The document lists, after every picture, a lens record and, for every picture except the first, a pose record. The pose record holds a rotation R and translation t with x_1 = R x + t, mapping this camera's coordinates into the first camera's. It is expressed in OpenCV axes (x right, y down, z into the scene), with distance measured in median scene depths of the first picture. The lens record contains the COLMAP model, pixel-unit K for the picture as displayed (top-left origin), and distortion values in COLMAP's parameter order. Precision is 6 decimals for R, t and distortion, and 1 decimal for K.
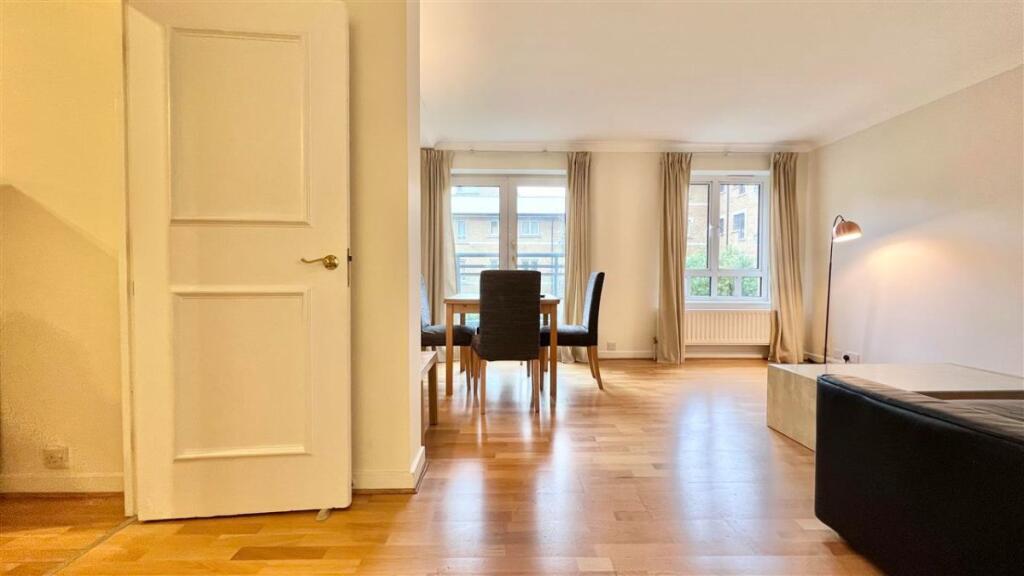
lens RADIAL K [[407.4, 0, 512.0], [0, 407.4, 288.0], [0, 0, 1]] dist [-0.000067, -0.000045]
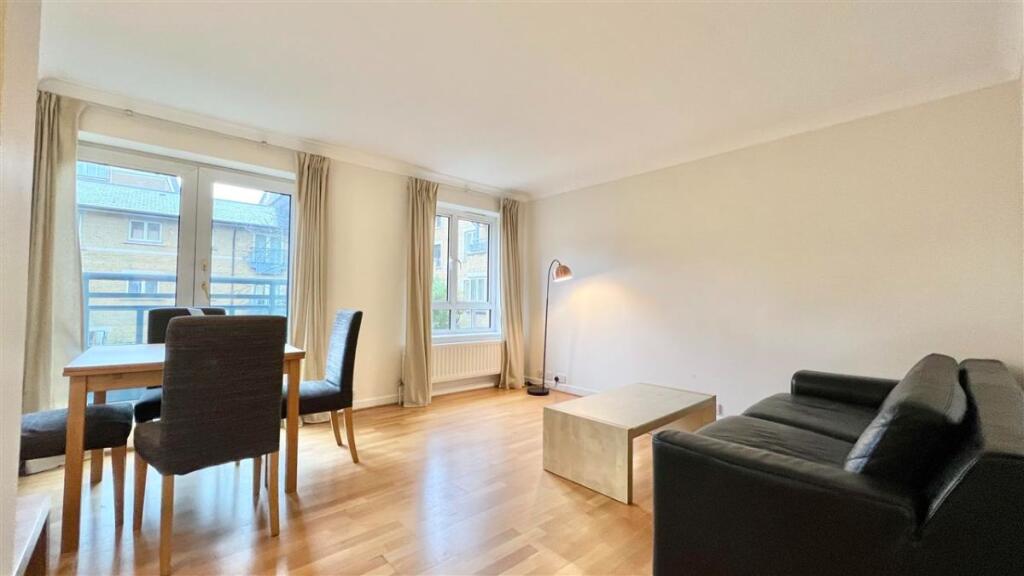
lens RADIAL K [[407.4, 0, 512.0], [0, 407.4, 288.0], [0, 0, 1]] dist [-0.000067, -0.000045]
pose [[0.758033, 0.026301, 0.651686, -0.053161], [0.008251, 0.998720, -0.049905, -0.032110], [-0.652164, 0.043207, 0.756846, 0.158905]]
